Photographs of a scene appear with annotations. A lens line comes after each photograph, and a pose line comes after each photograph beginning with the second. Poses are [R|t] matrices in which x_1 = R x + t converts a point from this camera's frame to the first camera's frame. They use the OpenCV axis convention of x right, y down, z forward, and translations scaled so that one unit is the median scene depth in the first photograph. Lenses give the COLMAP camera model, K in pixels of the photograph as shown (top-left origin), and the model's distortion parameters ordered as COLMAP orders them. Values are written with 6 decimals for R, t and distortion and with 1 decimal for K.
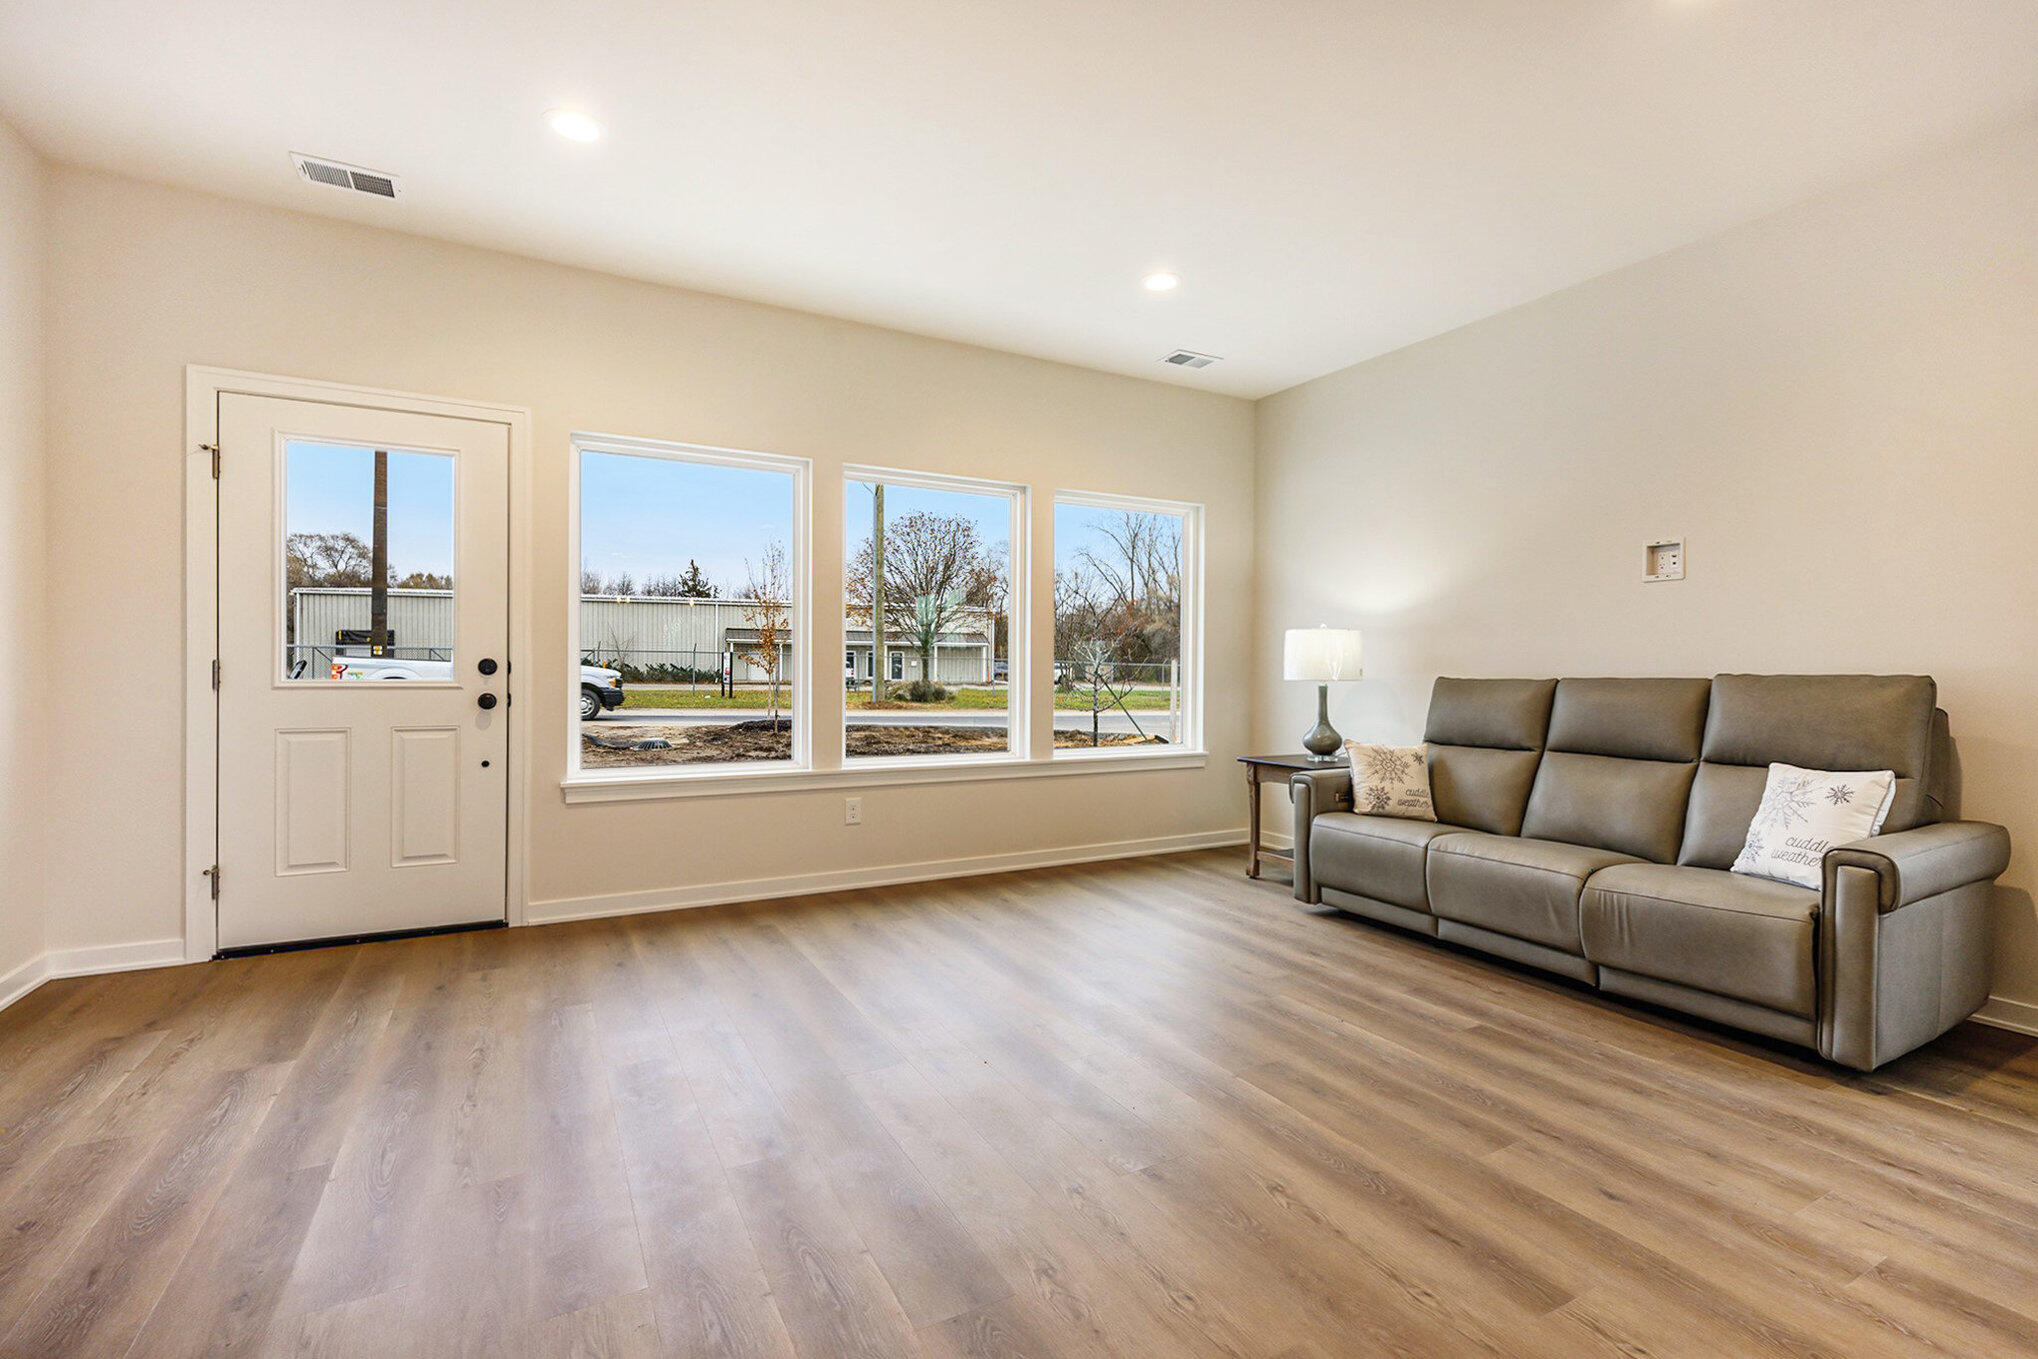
lens RADIAL K [[925.6, 0, 1024.3], [0, 925.6, 682.7], [0, 0, 1]] dist [0.031616, 0.000731]
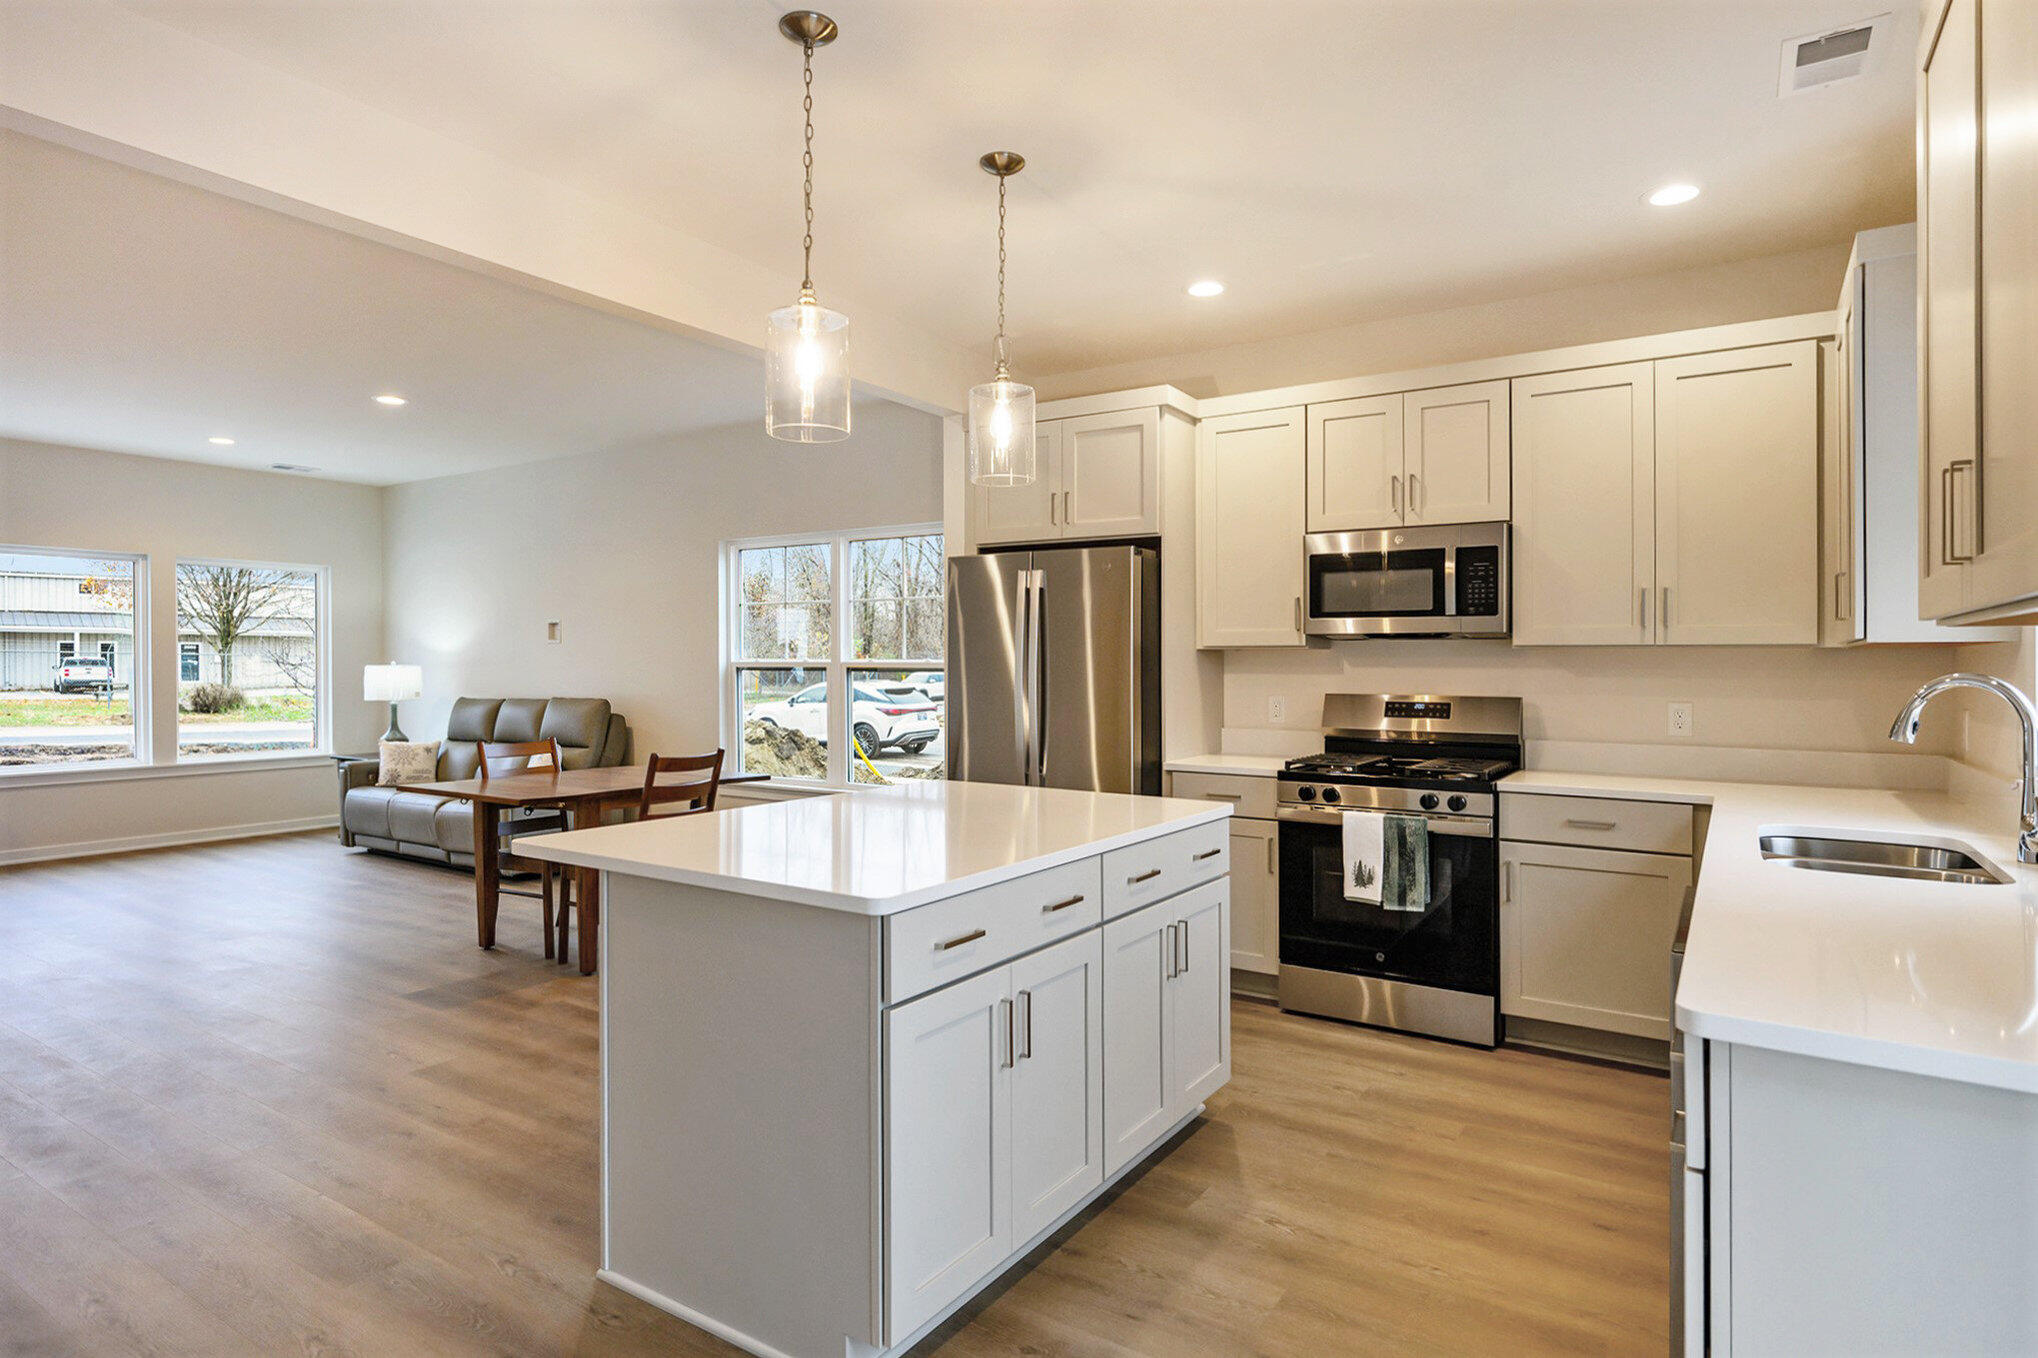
lens RADIAL K [[1117.1, 0, 1013.8], [0, 1117.1, 658.6], [0, 0, 1]] dist [-0.001591, -0.000635]
pose [[0.882506, -0.005076, 0.470274, 0.416745], [0.012660, 0.999836, -0.012966, -0.037091], [-0.470131, 0.017396, 0.882425, -1.173090]]
